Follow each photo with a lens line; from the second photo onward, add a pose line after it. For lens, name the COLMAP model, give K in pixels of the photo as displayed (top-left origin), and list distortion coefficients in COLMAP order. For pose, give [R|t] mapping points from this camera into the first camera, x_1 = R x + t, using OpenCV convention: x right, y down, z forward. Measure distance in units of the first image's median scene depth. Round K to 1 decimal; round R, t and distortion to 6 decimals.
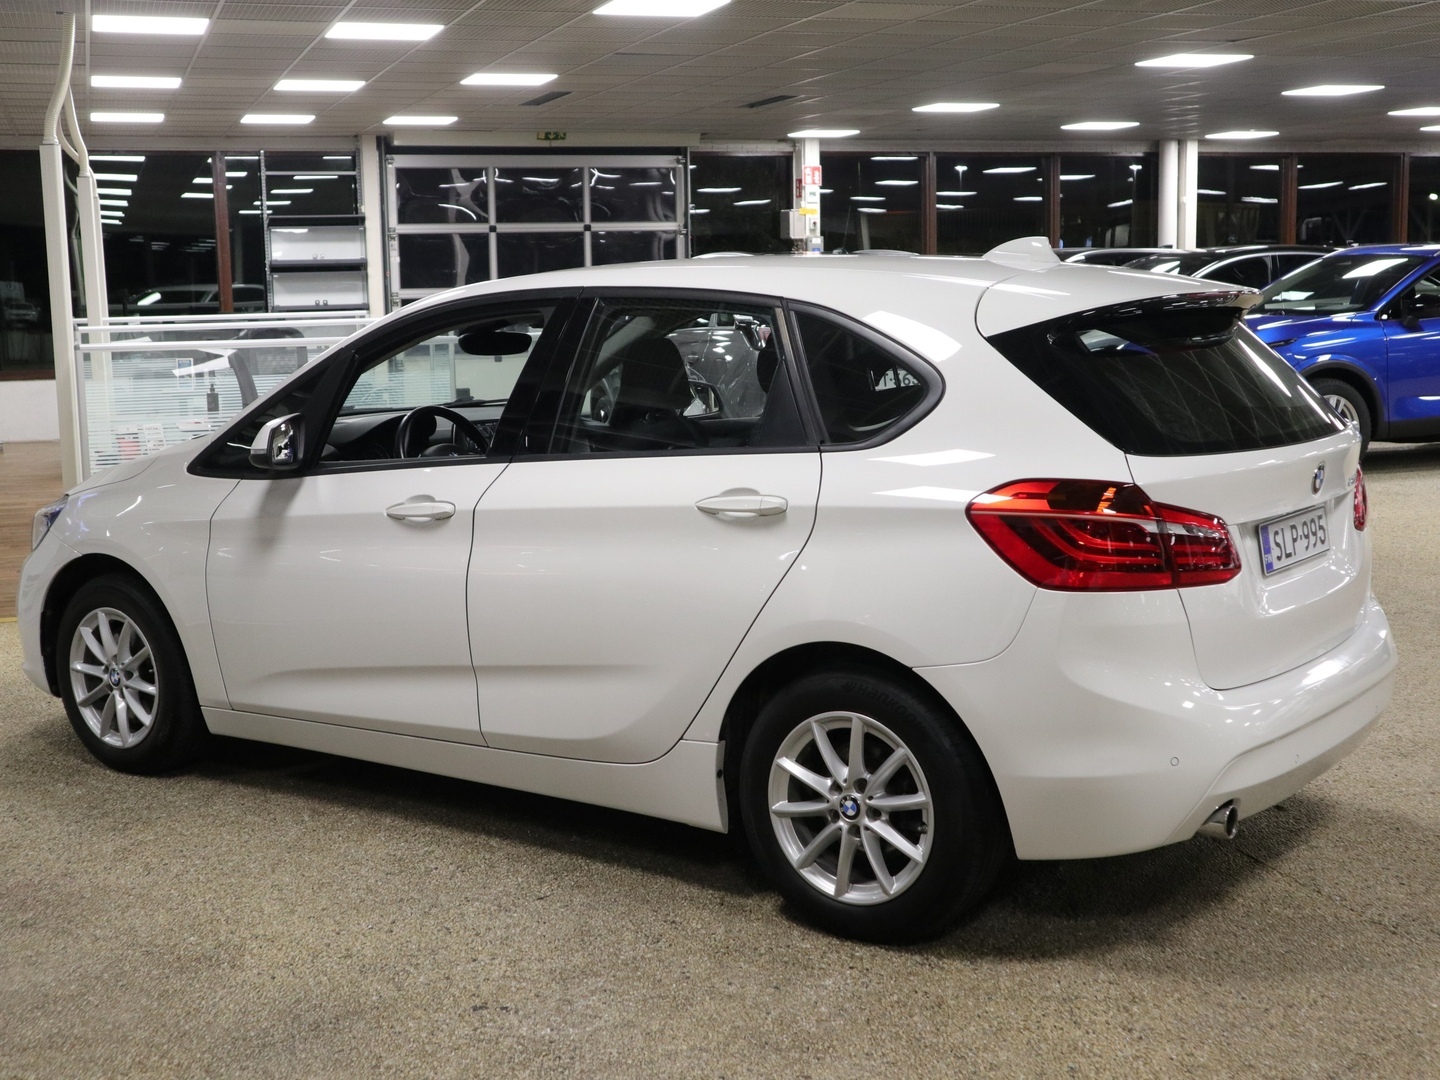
lens RADIAL K [[1863.3, 0, 720.0], [0, 1863.3, 540.0], [0, 0, 1]] dist [0.003200, -0.001861]
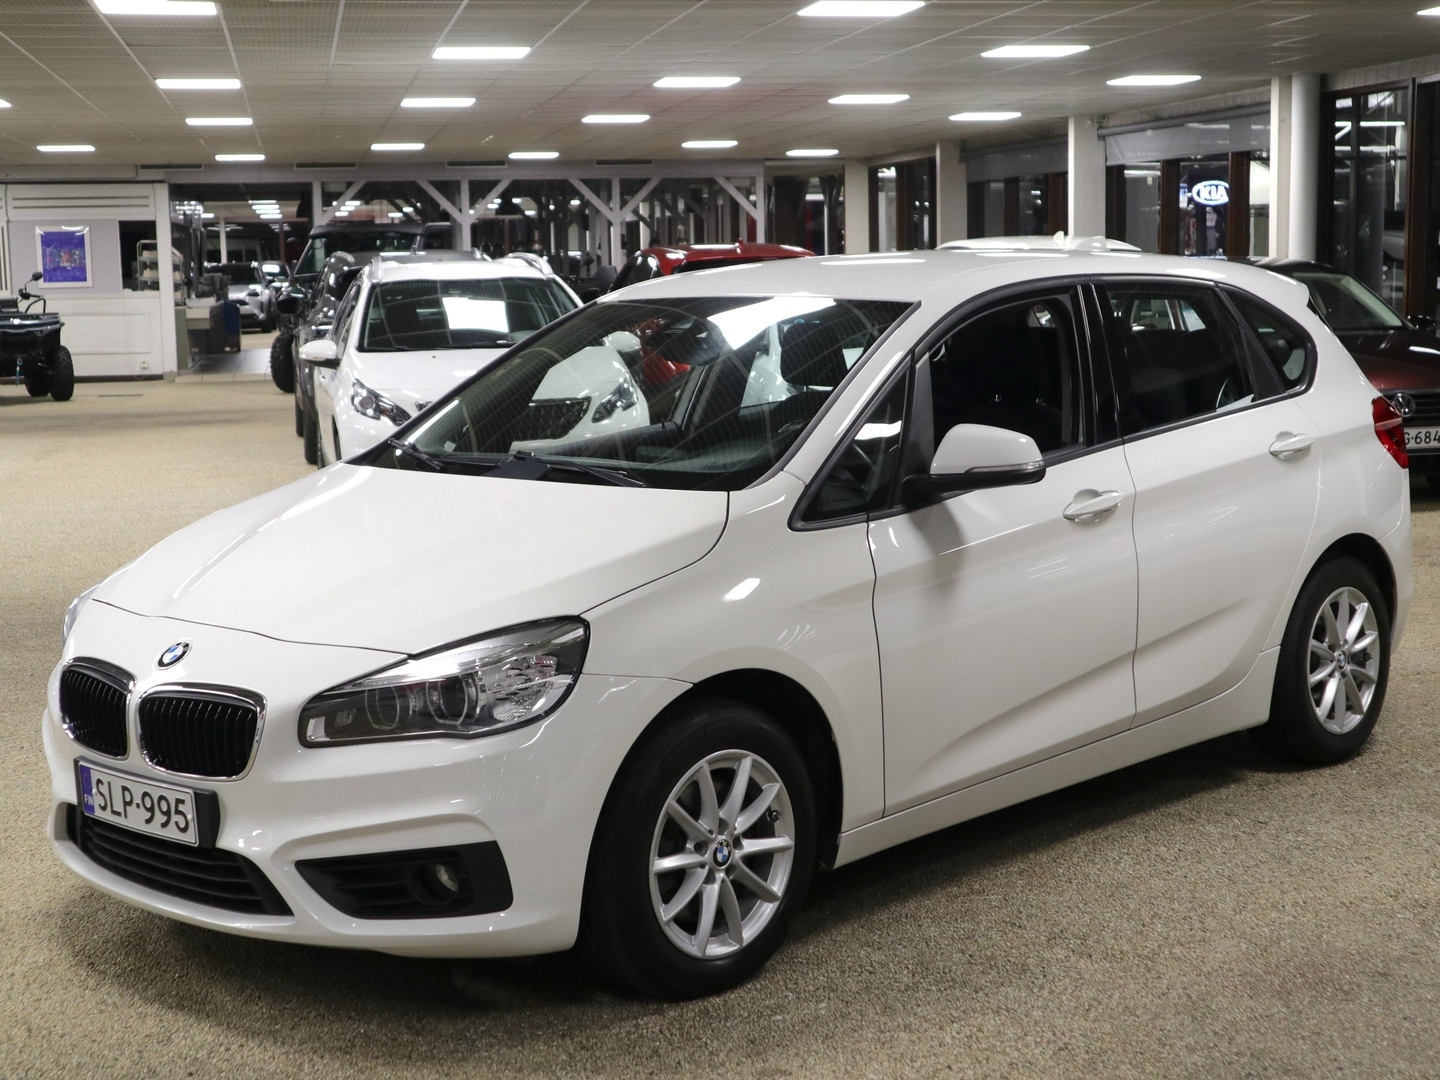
lens RADIAL K [[2167.3, 0, 720.0], [0, 2167.3, 540.0], [0, 0, 1]] dist [0.041113, 0.081017]
pose [[0.134585, -0.114491, 0.984266, -1.282313], [0.162762, 0.982366, 0.092014, -0.131675], [-0.977443, 0.147817, 0.150846, 1.013426]]
